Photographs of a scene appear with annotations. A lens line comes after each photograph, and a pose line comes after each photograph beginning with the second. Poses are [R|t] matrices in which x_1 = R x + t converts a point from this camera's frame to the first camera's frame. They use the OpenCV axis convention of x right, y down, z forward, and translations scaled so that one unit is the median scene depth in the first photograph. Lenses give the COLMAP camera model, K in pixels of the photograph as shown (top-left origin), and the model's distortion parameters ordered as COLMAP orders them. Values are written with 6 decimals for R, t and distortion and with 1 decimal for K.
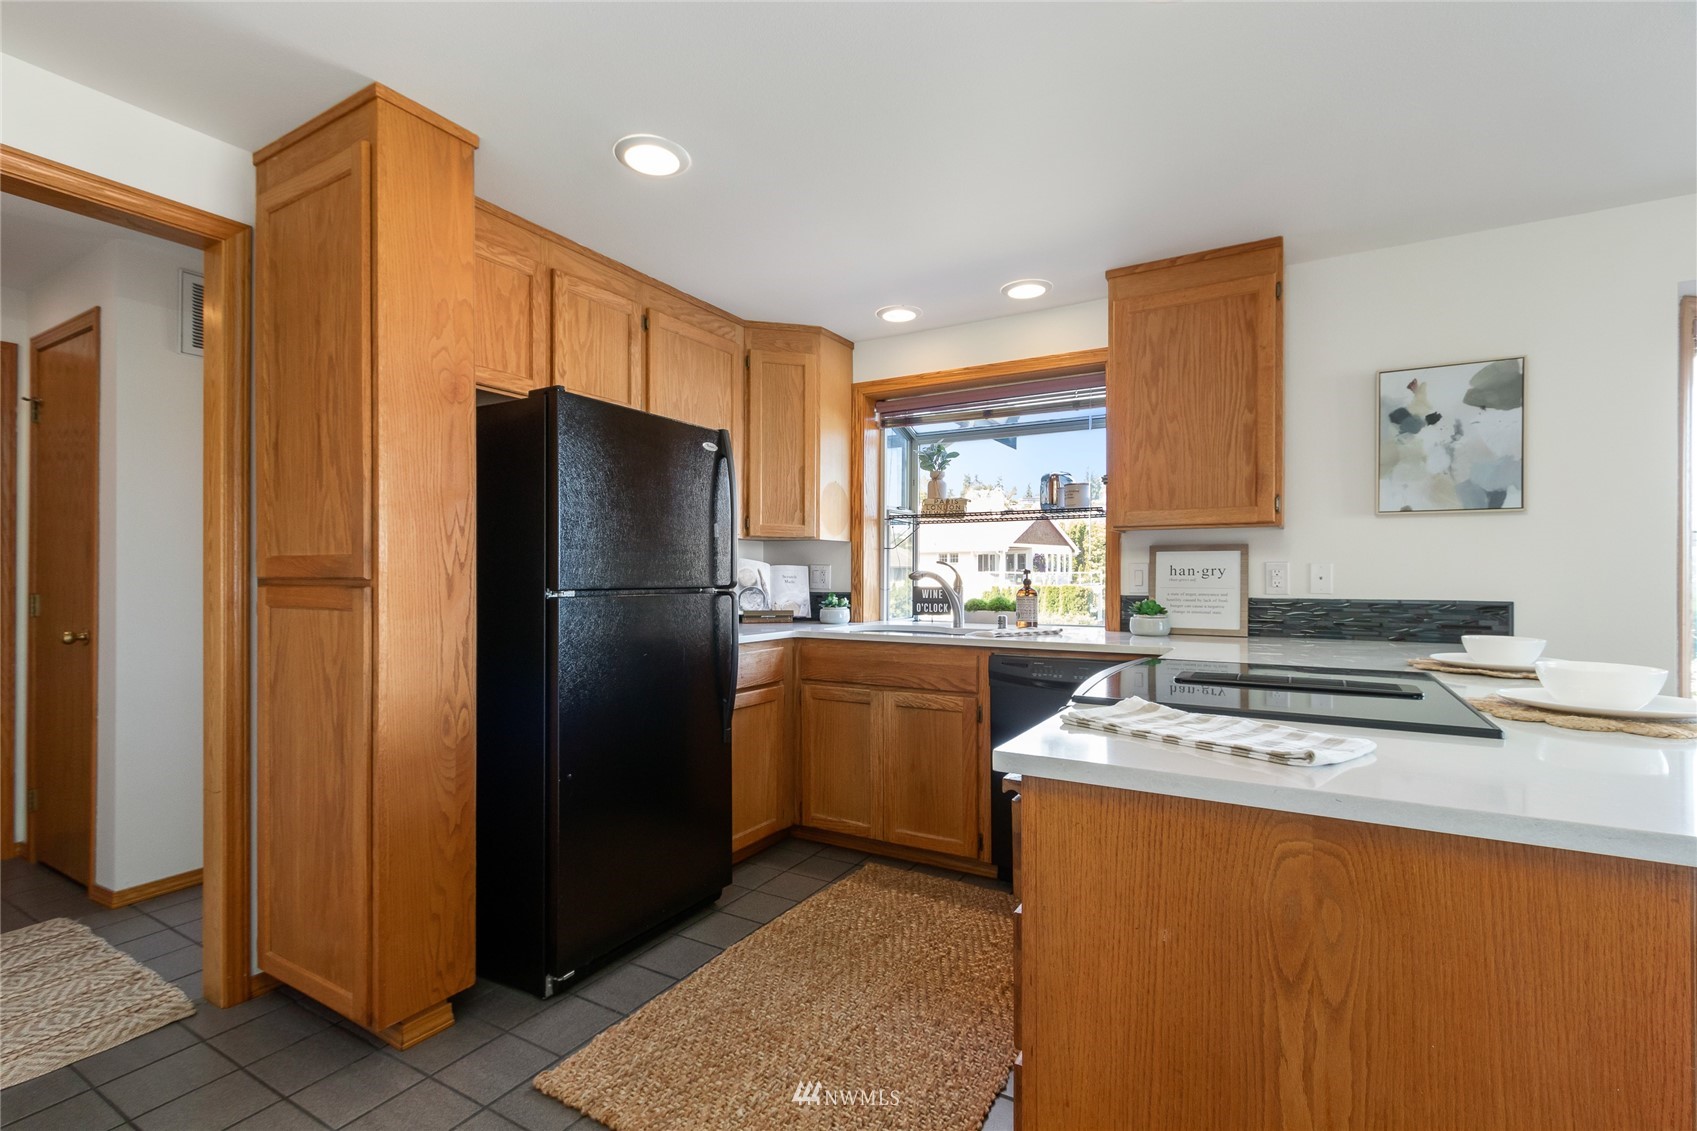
lens RADIAL K [[785.6, 0, 839.8], [0, 785.6, 570.9], [0, 0, 1]] dist [0.003037, 0.000248]
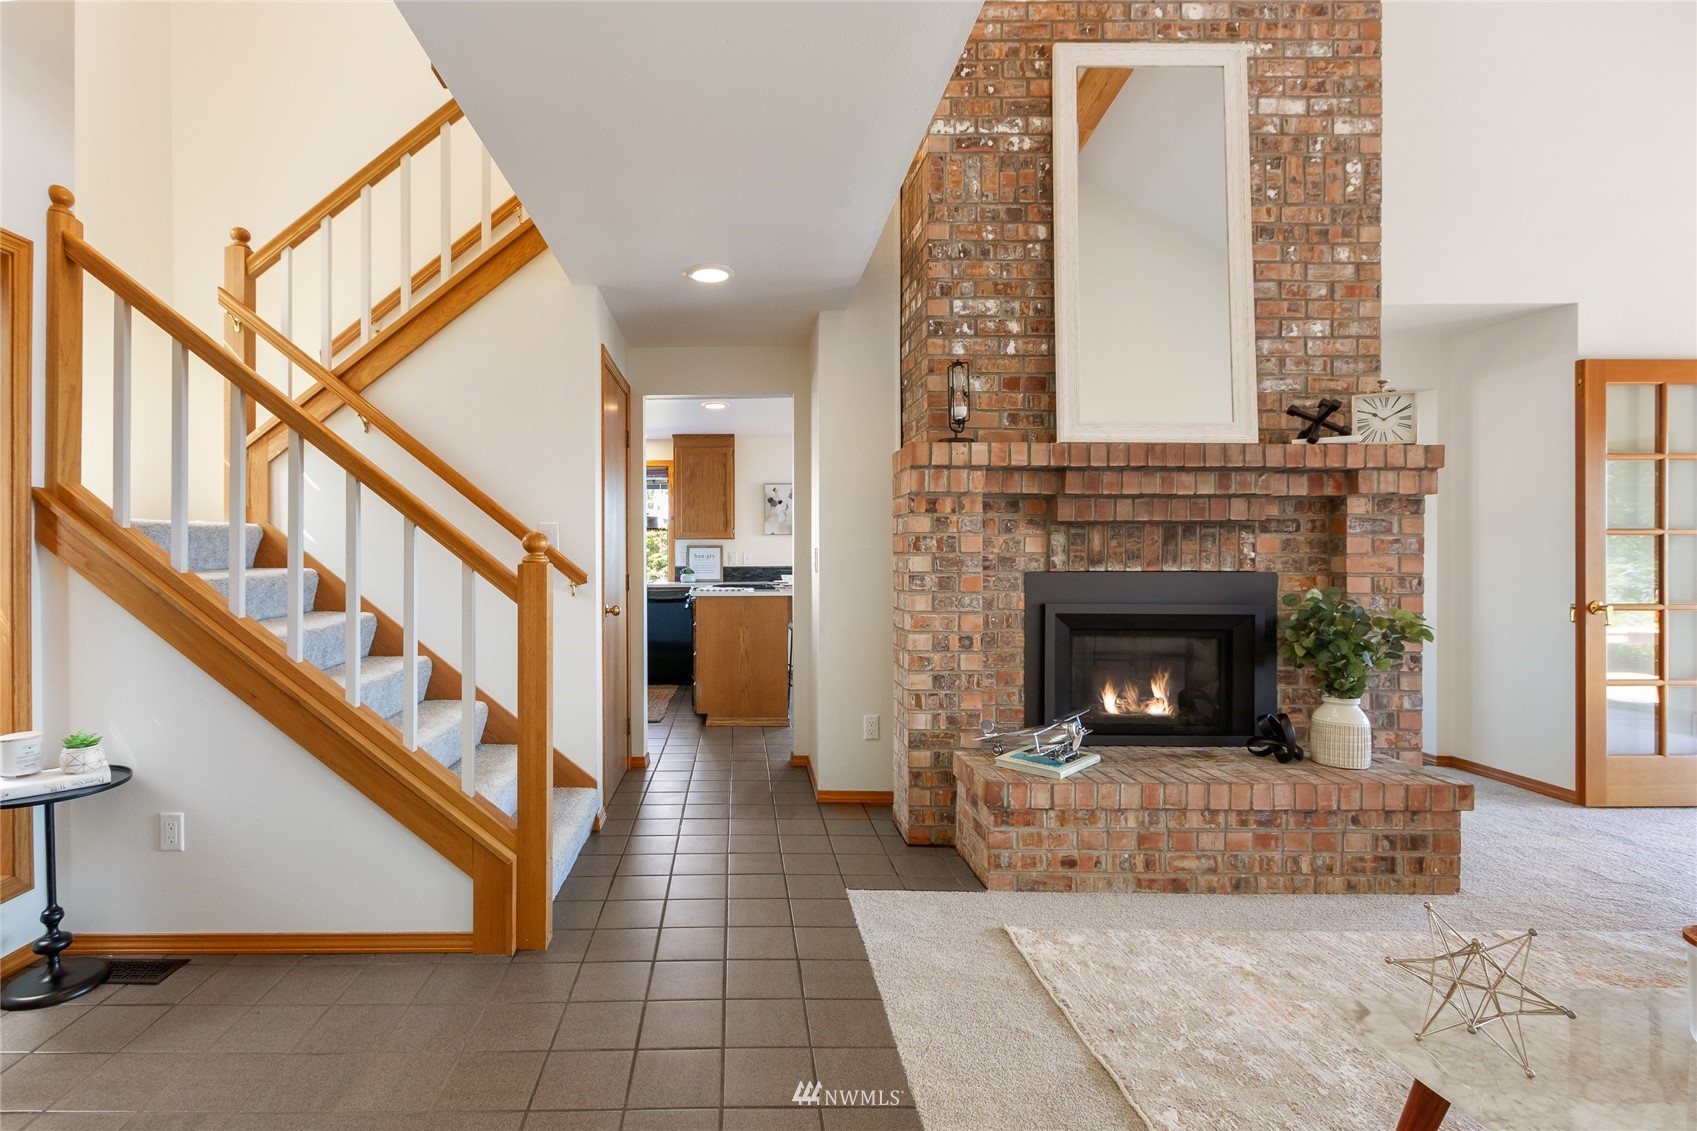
lens RADIAL K [[785.6, 0, 729.2], [0, 785.6, 557.4], [0, 0, 1]] dist [0.003037, 0.000248]
pose [[0.865222, -0.004213, 0.501371, -0.771406], [0.002940, 0.999990, 0.003329, -0.003573], [-0.501380, -0.001406, 0.865226, -1.267495]]
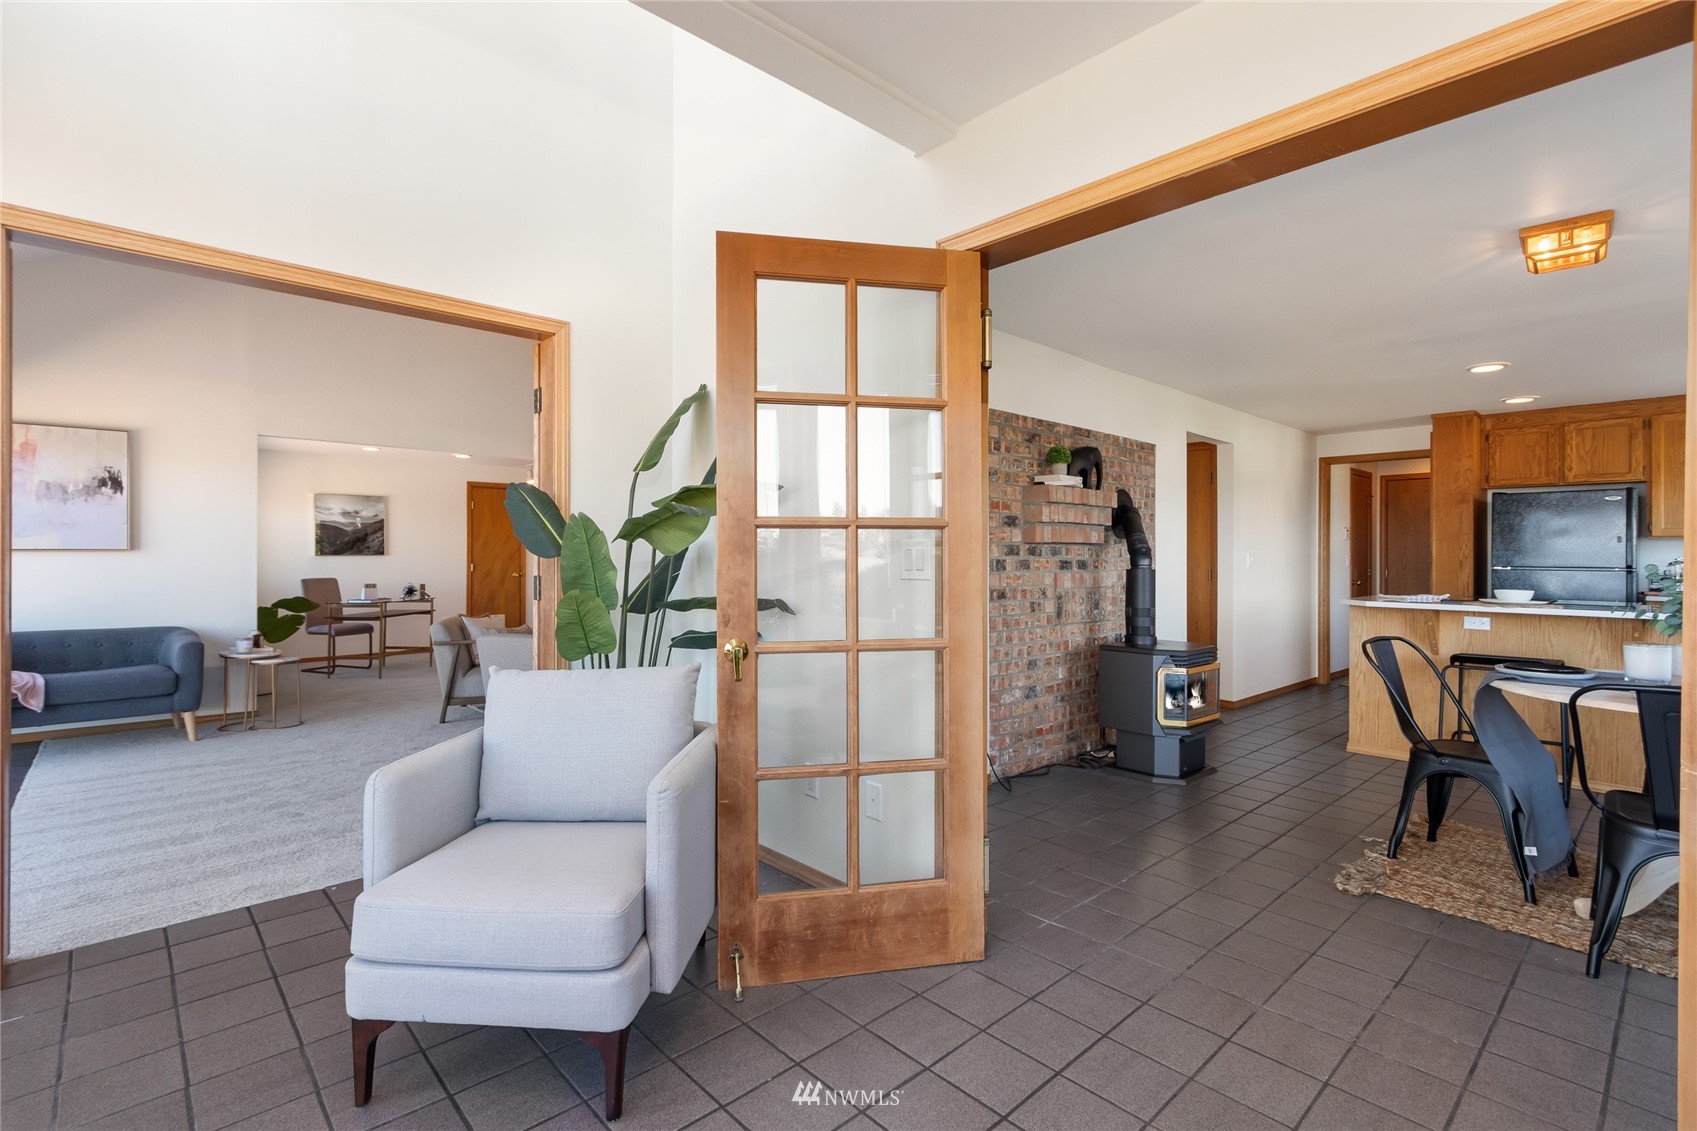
lens RADIAL K [[785.6, 0, 825.5], [0, 785.6, 557.3], [0, 0, 1]] dist [0.003037, 0.000248]
pose [[-0.292454, -0.001952, -0.956277, 2.153754], [-0.000321, 0.999998, -0.001943, -0.000892], [0.956279, -0.000261, -0.292455, -0.313303]]
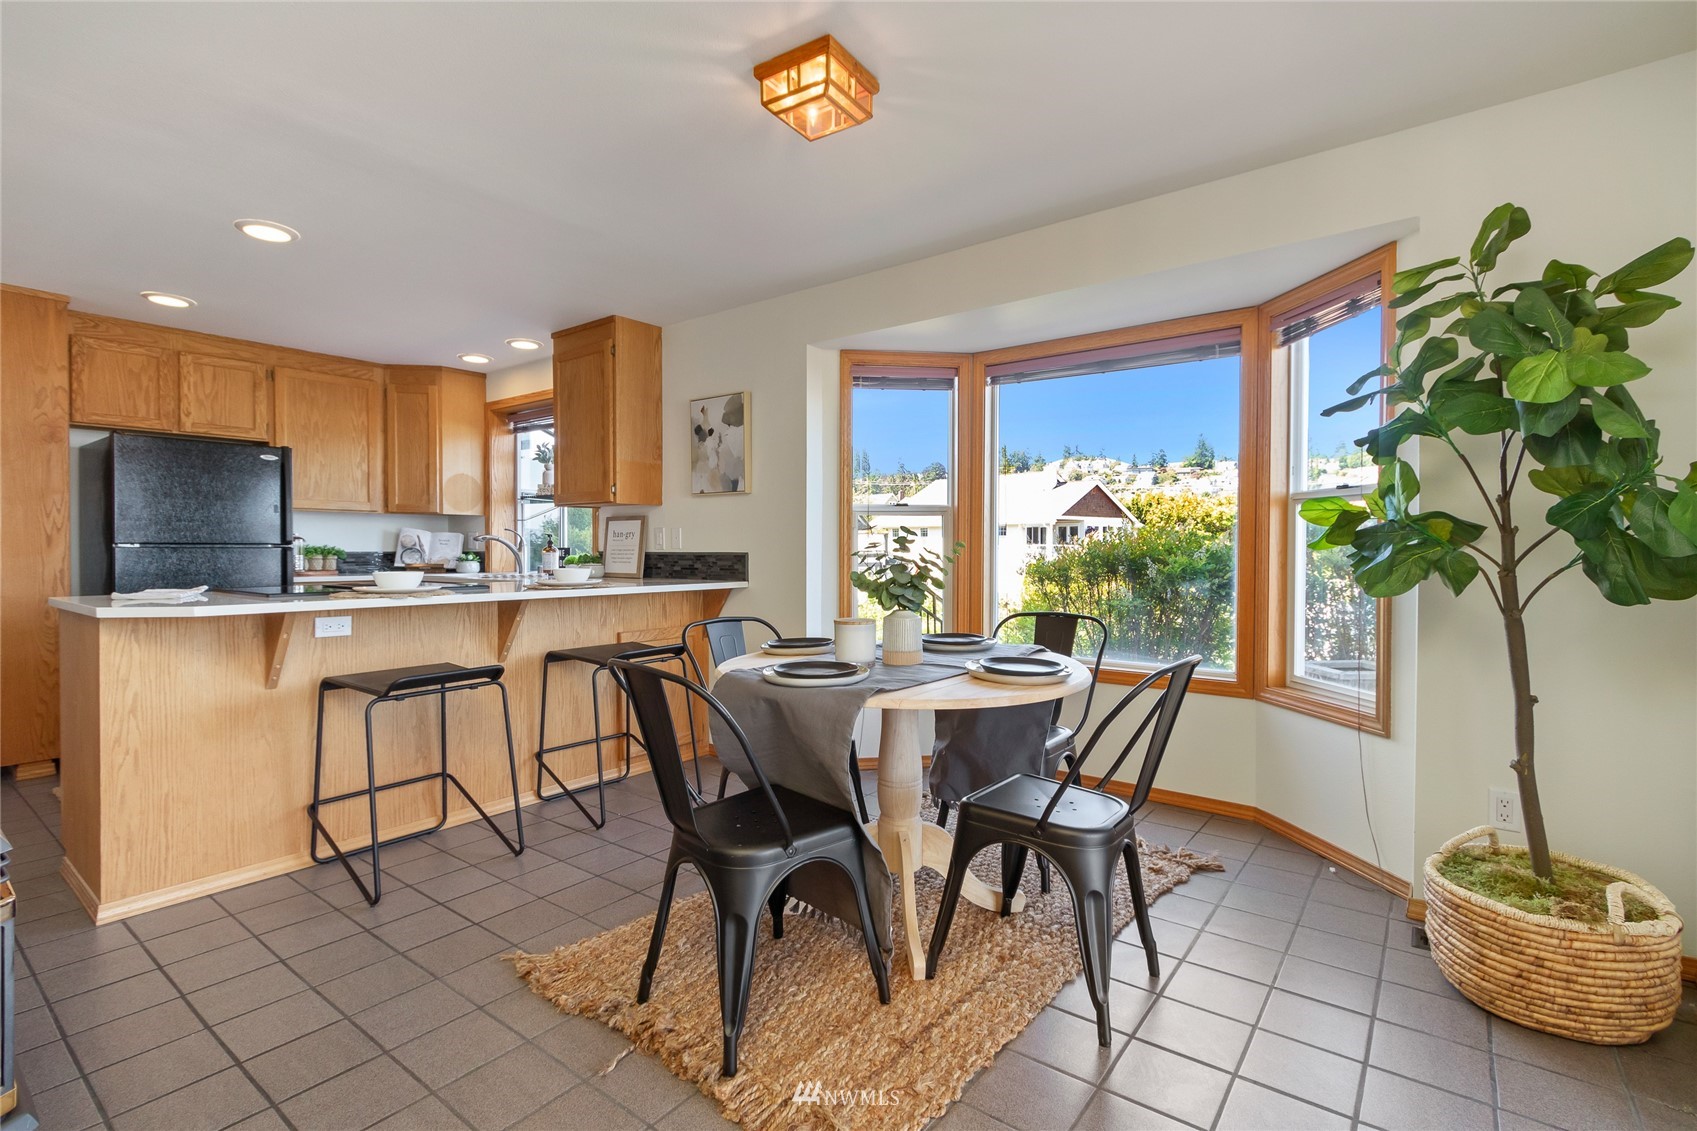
lens RADIAL K [[785.6, 0, 830.3], [0, 785.6, 552.9], [0, 0, 1]] dist [0.003037, 0.000248]
pose [[0.993582, -0.000456, -0.113113, 1.068925], [0.001602, 0.999948, 0.010047, 0.022693], [0.113102, -0.010164, 0.993531, -0.445235]]
